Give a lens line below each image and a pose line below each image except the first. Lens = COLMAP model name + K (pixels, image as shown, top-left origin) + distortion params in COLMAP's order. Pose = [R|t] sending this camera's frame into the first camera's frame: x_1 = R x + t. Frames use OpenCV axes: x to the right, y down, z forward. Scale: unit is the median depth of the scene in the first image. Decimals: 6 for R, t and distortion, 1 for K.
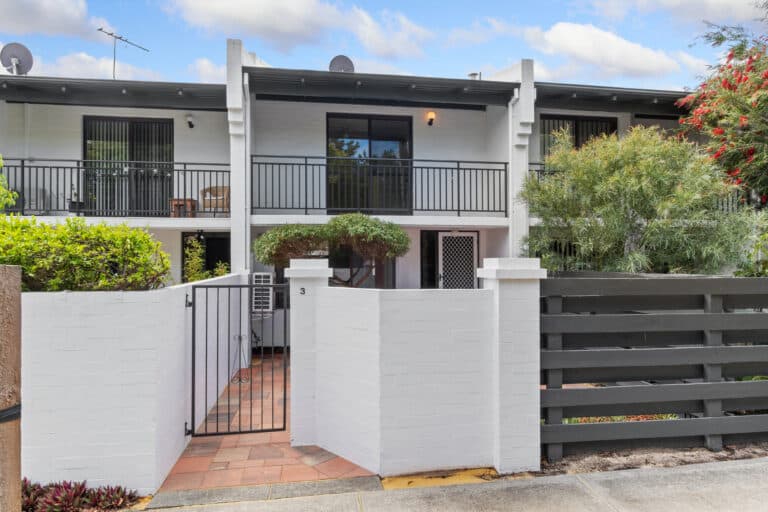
lens RADIAL K [[495.7, 0, 384.0], [0, 495.7, 256.0], [0, 0, 1]] dist [0.001306, -0.024846]
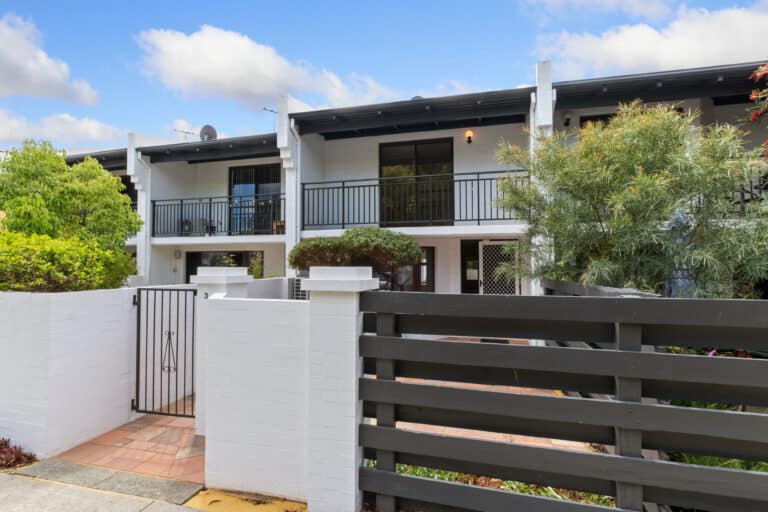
lens RADIAL K [[374.0, 0, 384.0], [0, 374.0, 256.0], [0, 0, 1]] dist [-0.007696, -0.000558]
pose [[0.916589, -0.008320, -0.399743, 0.302757], [0.001193, 0.999836, -0.018075, -0.001766], [0.399828, 0.016091, 0.916449, 0.218447]]
